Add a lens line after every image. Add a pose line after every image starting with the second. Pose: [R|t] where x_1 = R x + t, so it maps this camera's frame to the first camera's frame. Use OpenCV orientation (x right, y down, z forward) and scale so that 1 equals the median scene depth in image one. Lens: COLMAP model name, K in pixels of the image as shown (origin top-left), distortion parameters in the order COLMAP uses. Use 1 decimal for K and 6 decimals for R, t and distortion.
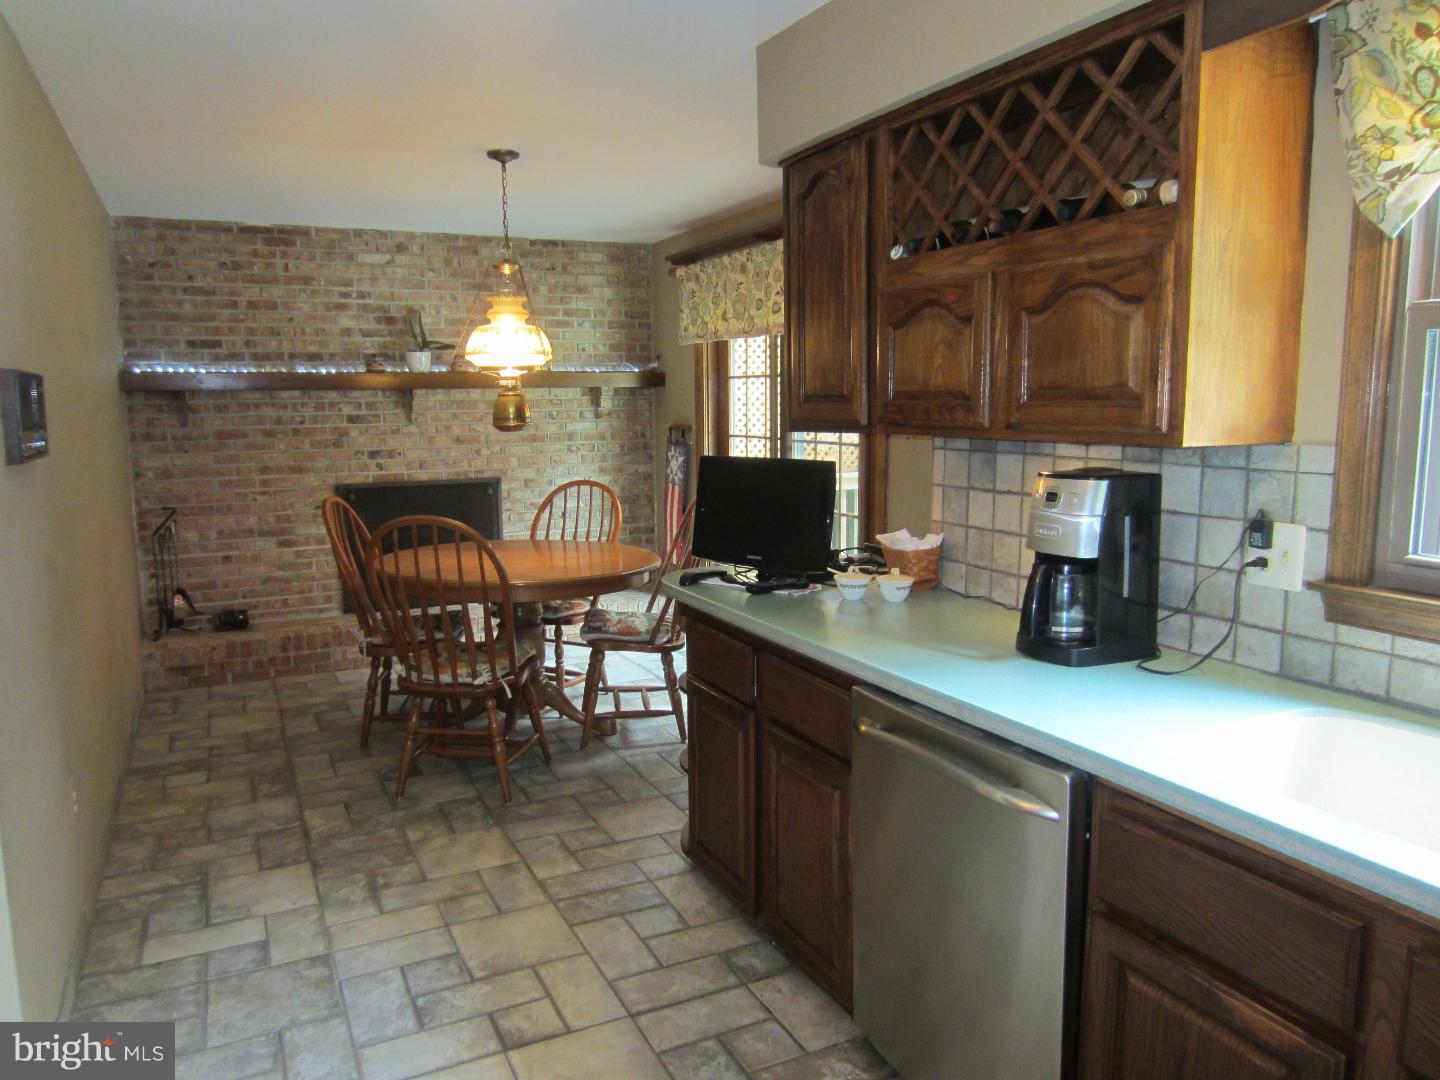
lens RADIAL K [[1029.3, 0, 720.0], [0, 1029.3, 540.0], [0, 0, 1]] dist [-0.035311, 0.001035]
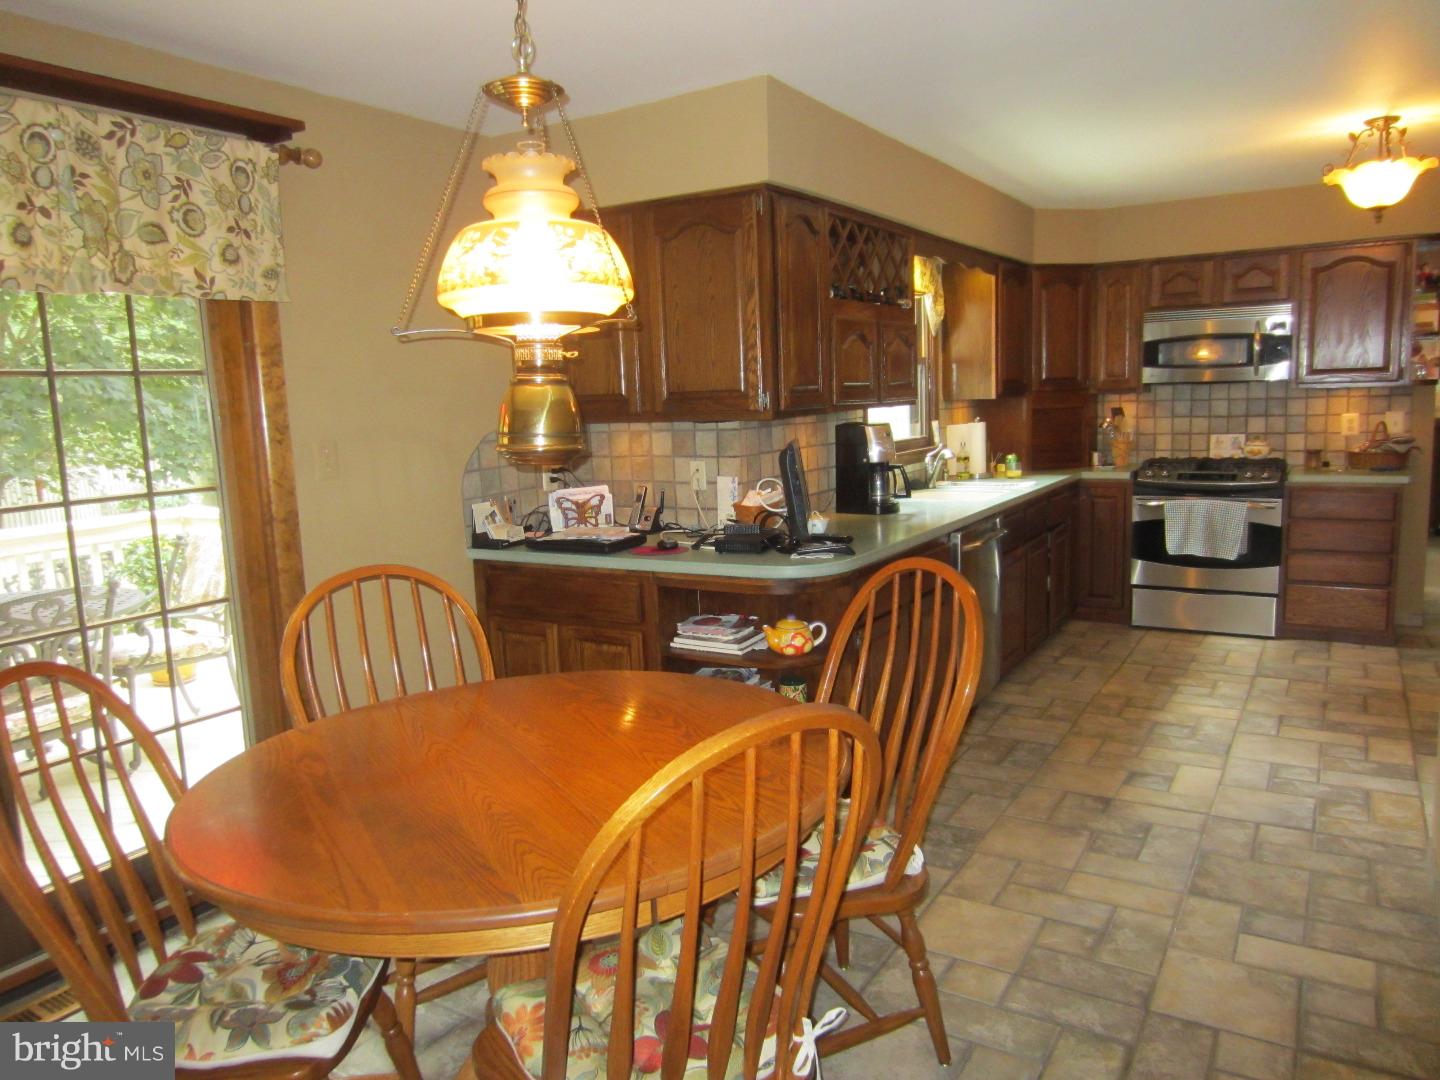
lens RADIAL K [[1029.3, 0, 720.0], [0, 1029.3, 540.0], [0, 0, 1]] dist [-0.035311, 0.001035]
pose [[-0.532627, -0.087819, 0.841782, -0.898301], [0.164623, 0.964856, 0.204822, -0.219467], [-0.830185, 0.247670, -0.499451, 1.683550]]
